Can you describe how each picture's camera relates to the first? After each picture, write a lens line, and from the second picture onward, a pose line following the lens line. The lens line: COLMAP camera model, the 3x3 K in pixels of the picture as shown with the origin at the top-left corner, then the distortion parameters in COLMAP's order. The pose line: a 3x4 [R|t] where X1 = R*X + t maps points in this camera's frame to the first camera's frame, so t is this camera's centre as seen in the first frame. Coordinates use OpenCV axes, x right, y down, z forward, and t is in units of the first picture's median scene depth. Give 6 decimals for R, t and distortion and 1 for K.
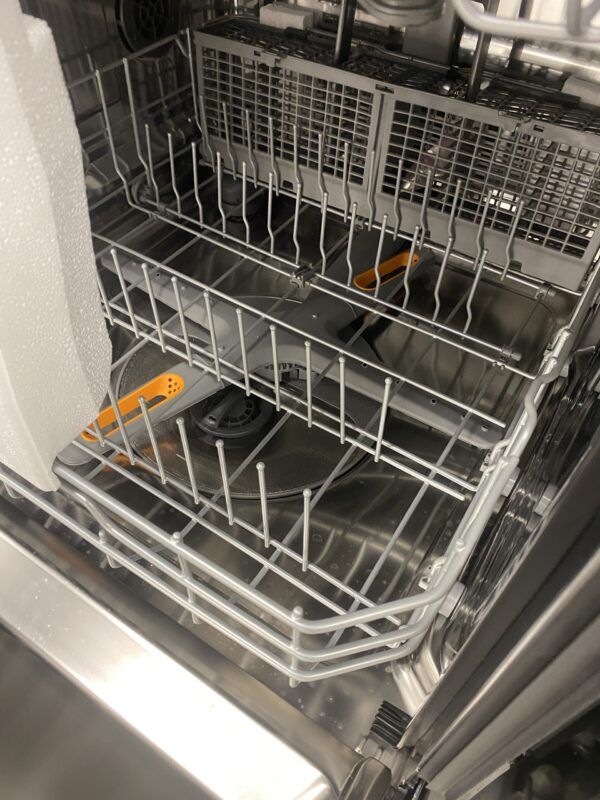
lens RADIAL K [[602.3, 0, 302.9], [0, 602.3, 404.7], [0, 0, 1]] dist [0.151108, -0.253606]
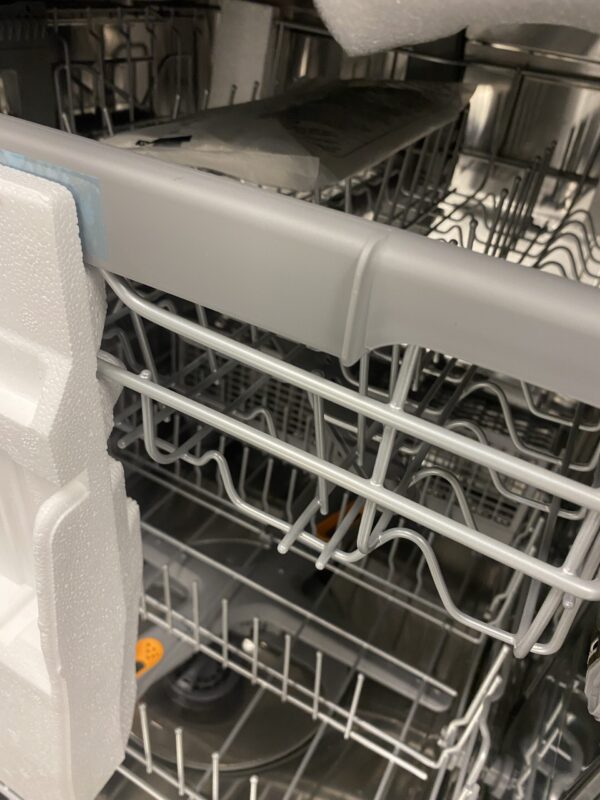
lens RADIAL K [[602.3, 0, 302.9], [0, 602.3, 404.7], [0, 0, 1]] dist [0.151108, -0.253606]
pose [[0.993409, 0.038888, 0.107828, -0.092403], [-0.014150, 0.975102, -0.221304, -0.226383], [-0.113749, 0.218319, 0.969225, -0.184781]]
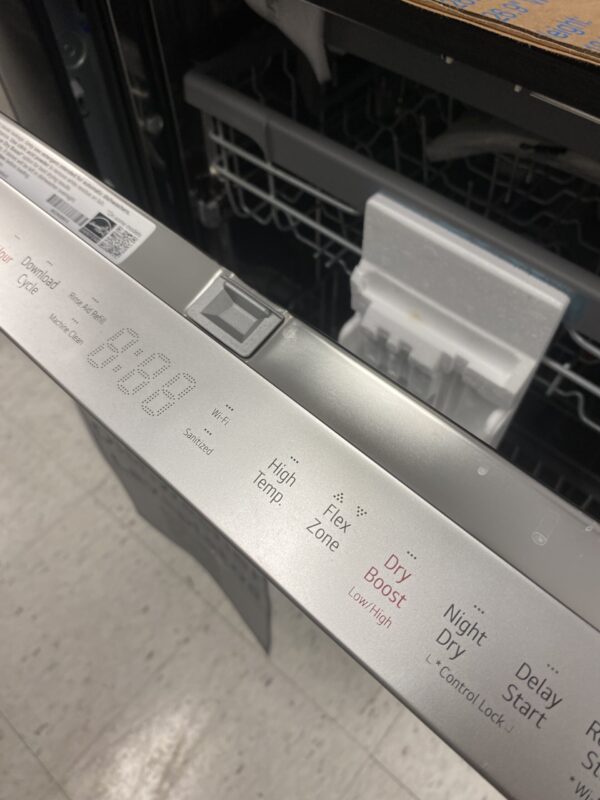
lens RADIAL K [[602.3, 0, 302.9], [0, 602.3, 404.7], [0, 0, 1]] dist [0.151108, -0.253606]
pose [[0.988453, 0.108300, -0.105977, -0.388701], [-0.091509, 0.984109, 0.152167, -0.369374], [0.120773, -0.140712, 0.982657, -0.586197]]
